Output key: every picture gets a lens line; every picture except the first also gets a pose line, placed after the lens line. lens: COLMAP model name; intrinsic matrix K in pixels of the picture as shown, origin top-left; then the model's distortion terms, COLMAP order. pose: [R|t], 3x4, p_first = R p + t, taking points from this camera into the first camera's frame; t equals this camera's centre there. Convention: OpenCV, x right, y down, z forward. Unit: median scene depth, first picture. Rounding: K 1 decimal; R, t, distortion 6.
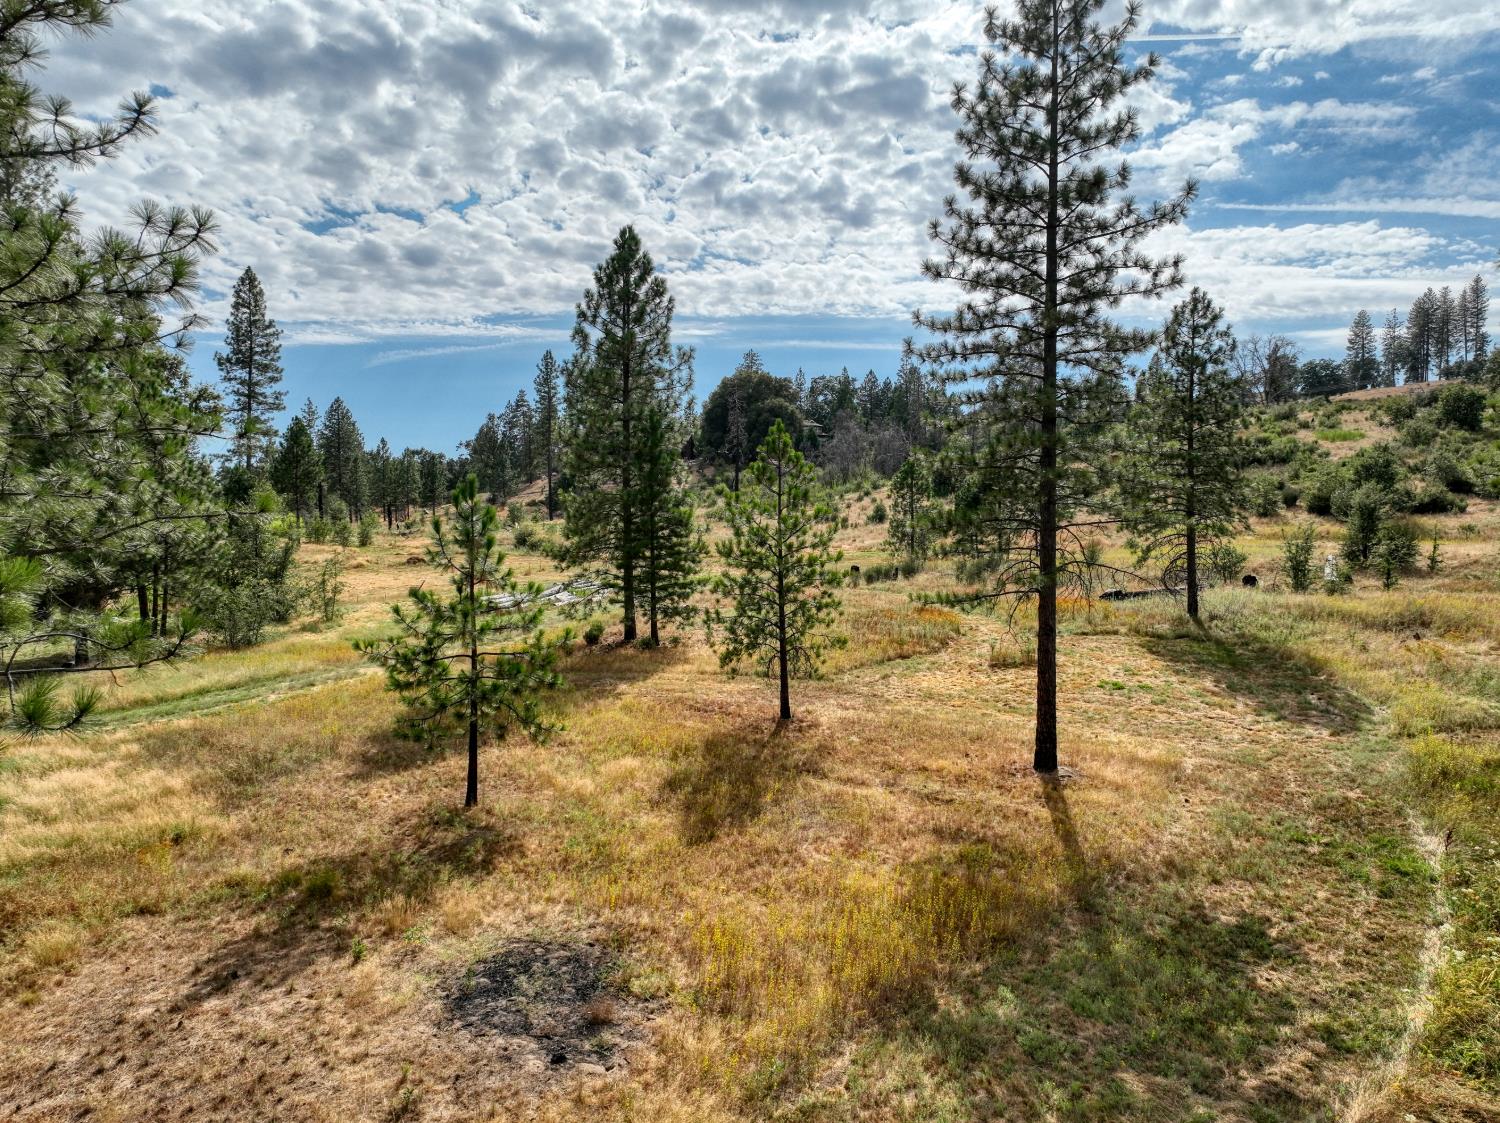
lens RADIAL K [[1046.1, 0, 750.0], [0, 1046.1, 561.5], [0, 0, 1]] dist [-0.003504, 0.017653]
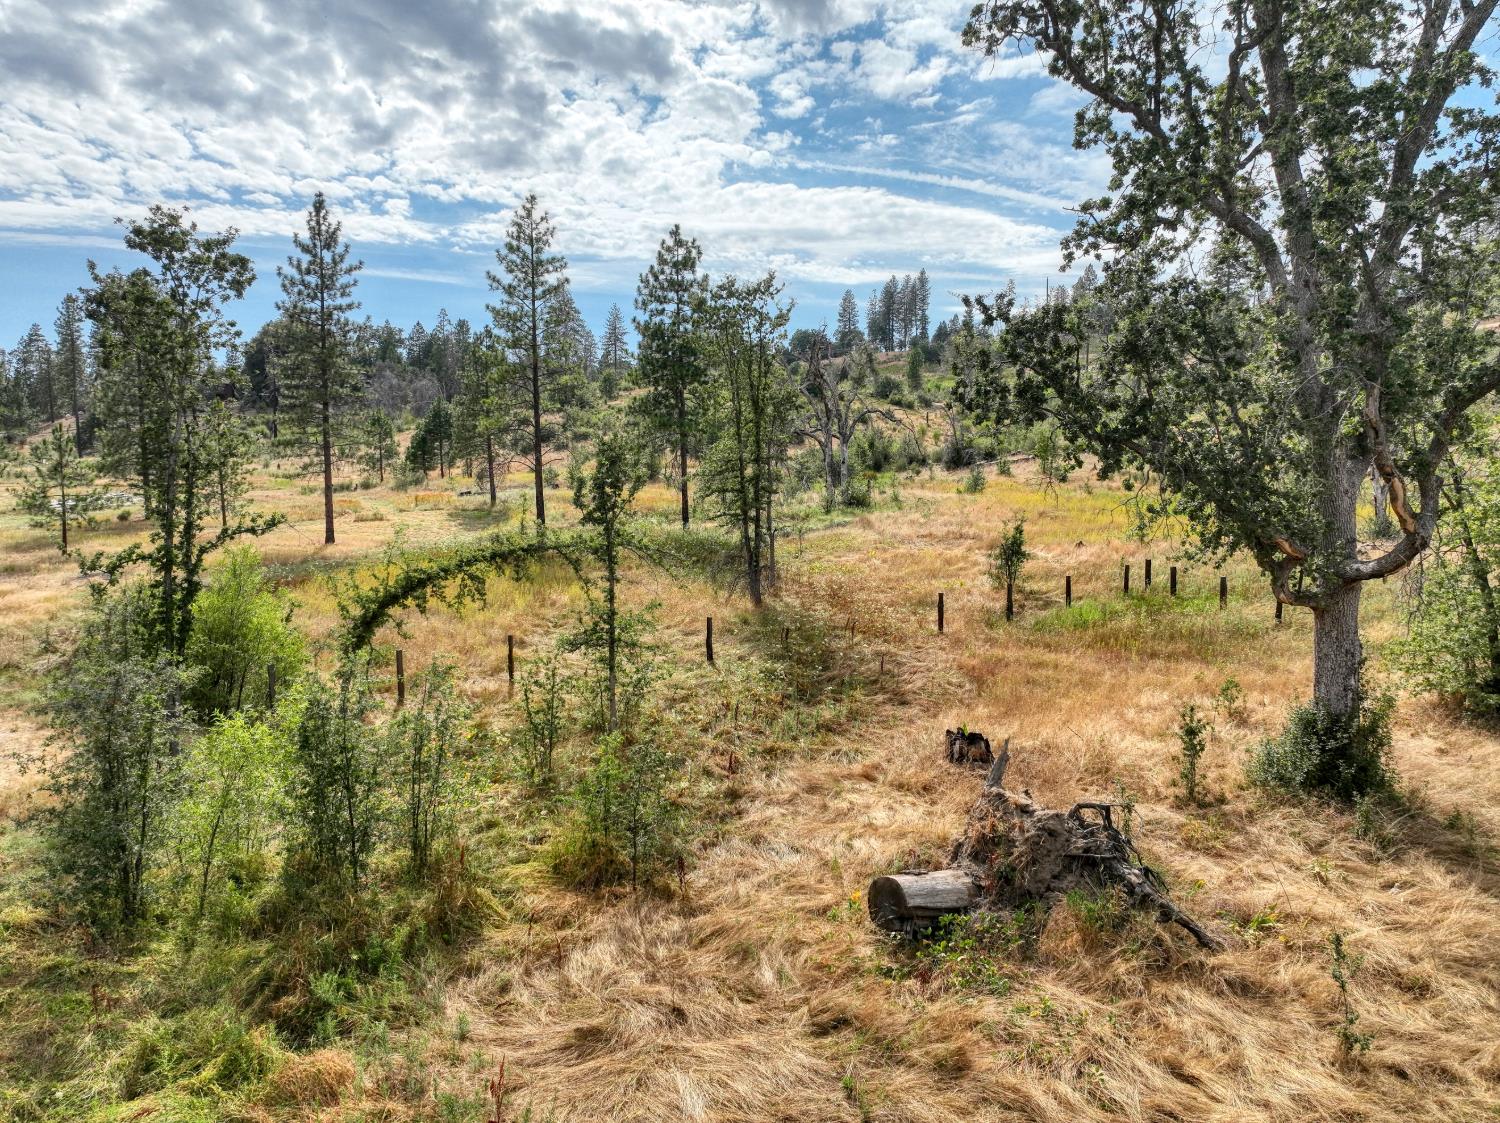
lens RADIAL K [[1046.1, 0, 750.0], [0, 1046.1, 561.5], [0, 0, 1]] dist [-0.003504, 0.017653]
pose [[0.927360, -0.034231, 0.372602, 0.033476], [0.014678, 0.998368, 0.055189, 0.014156], [-0.373883, -0.045710, 0.926349, -0.204449]]
